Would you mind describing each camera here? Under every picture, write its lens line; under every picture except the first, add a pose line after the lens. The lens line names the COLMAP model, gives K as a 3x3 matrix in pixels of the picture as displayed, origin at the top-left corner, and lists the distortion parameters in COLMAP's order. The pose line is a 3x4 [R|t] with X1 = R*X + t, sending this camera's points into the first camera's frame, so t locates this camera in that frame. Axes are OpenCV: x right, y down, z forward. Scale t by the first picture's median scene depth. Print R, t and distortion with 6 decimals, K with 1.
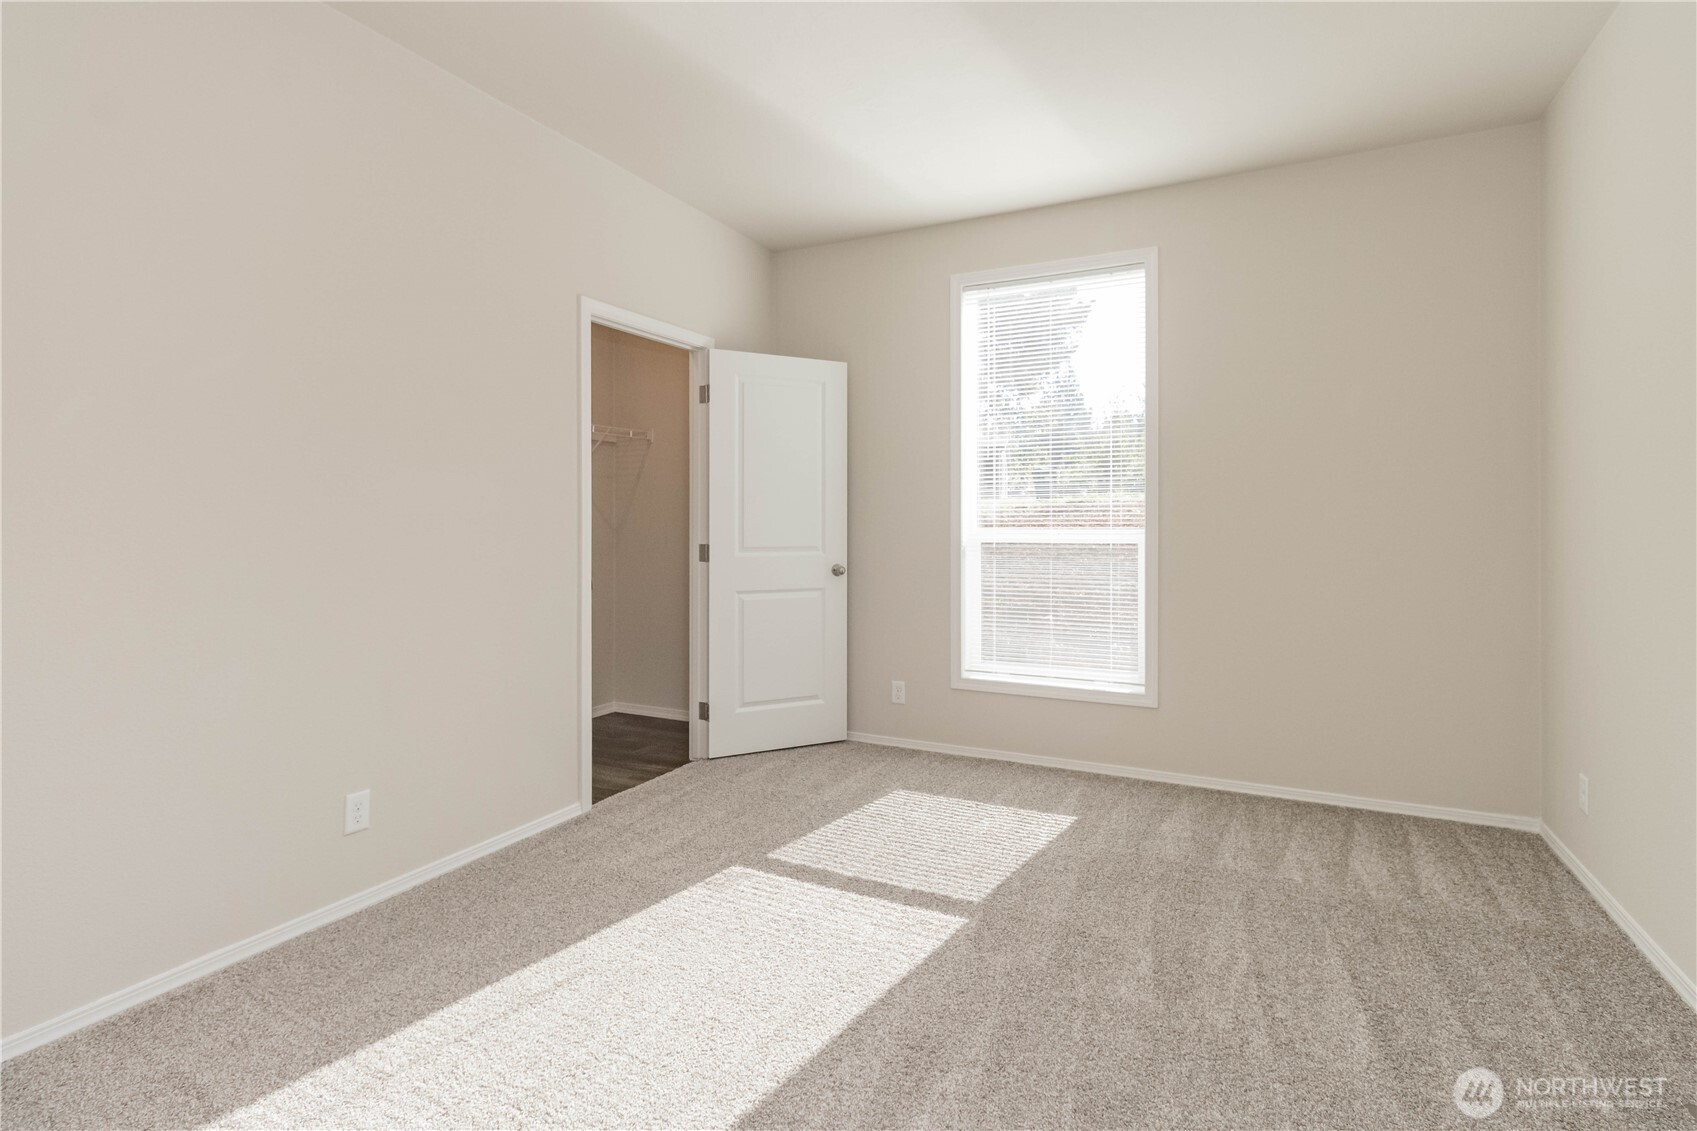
lens RADIAL K [[784.0, 0, 854.5], [0, 784.0, 541.5], [0, 0, 1]] dist [-0.000240, -0.000051]
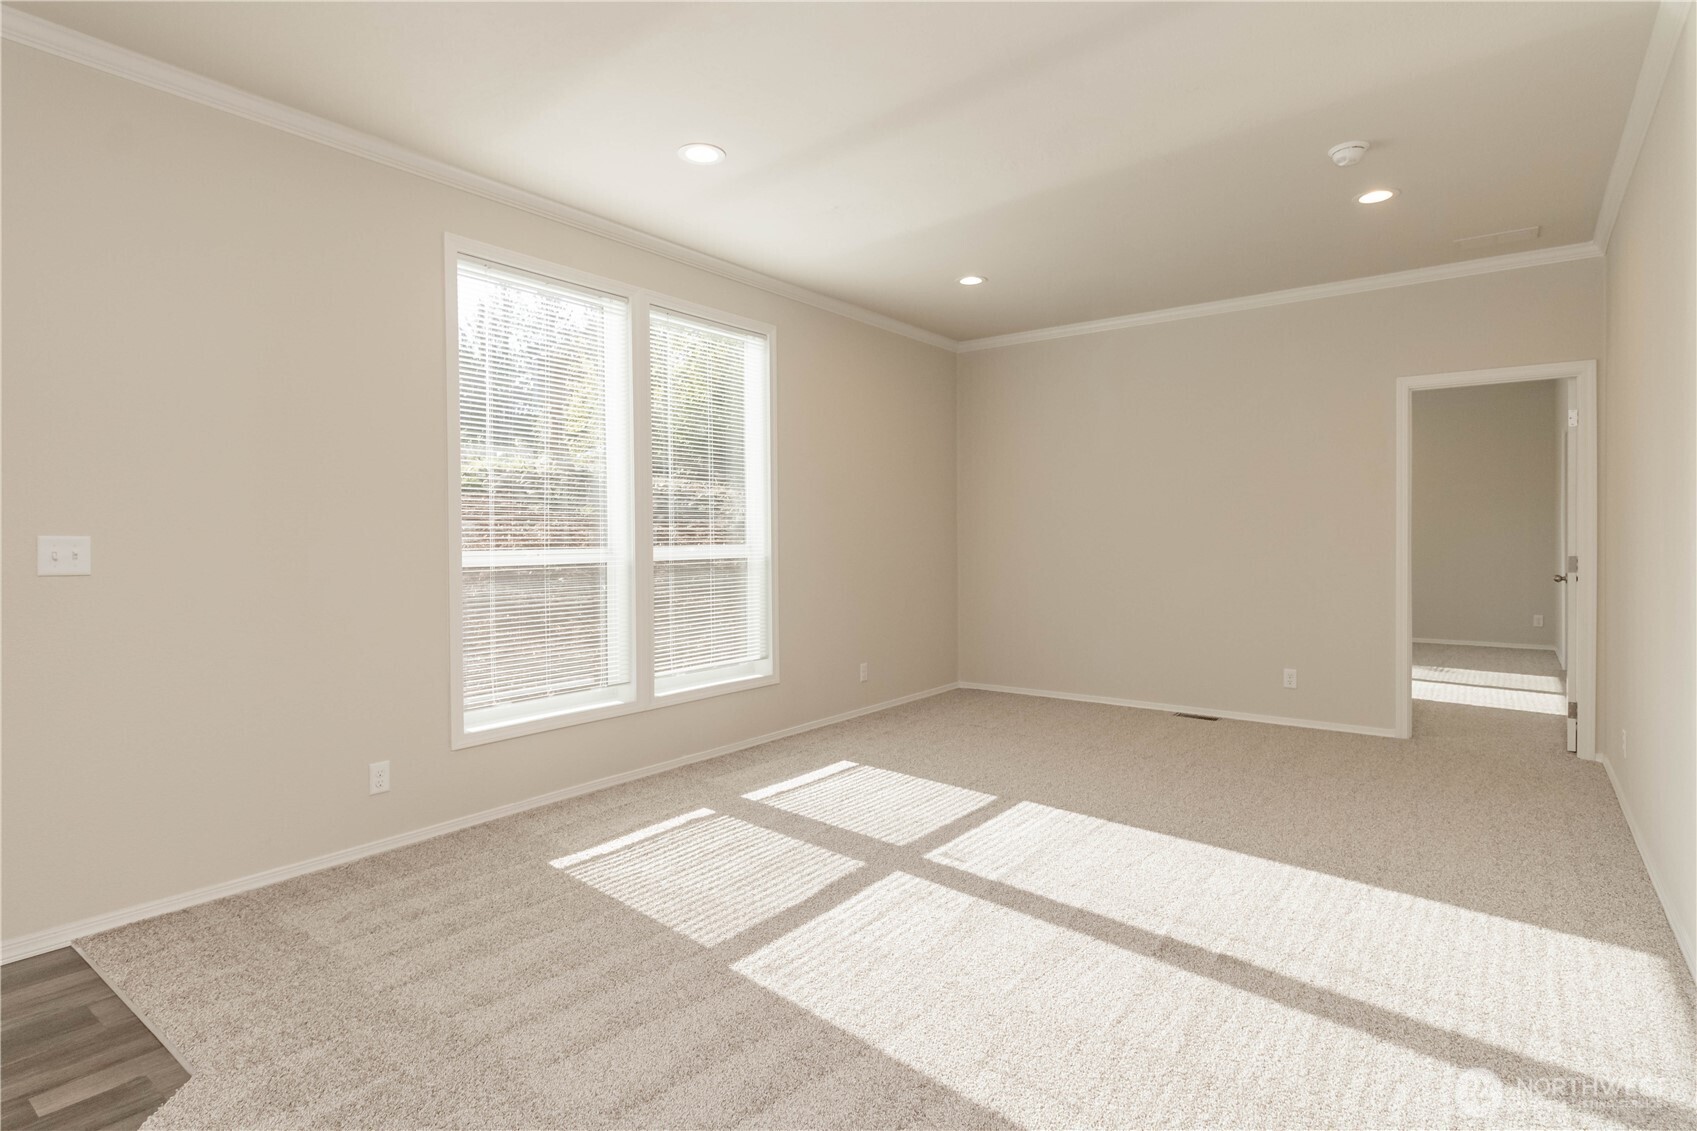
lens RADIAL K [[857.9, 0, 848.5], [0, 857.9, 565.5], [0, 0, 1]] dist [0.001177, 0.000552]
pose [[0.149985, -0.025731, 0.988353, -0.988622], [0.027748, 0.999377, 0.021807, -0.013200], [-0.988299, 0.024154, 0.150606, 0.679308]]
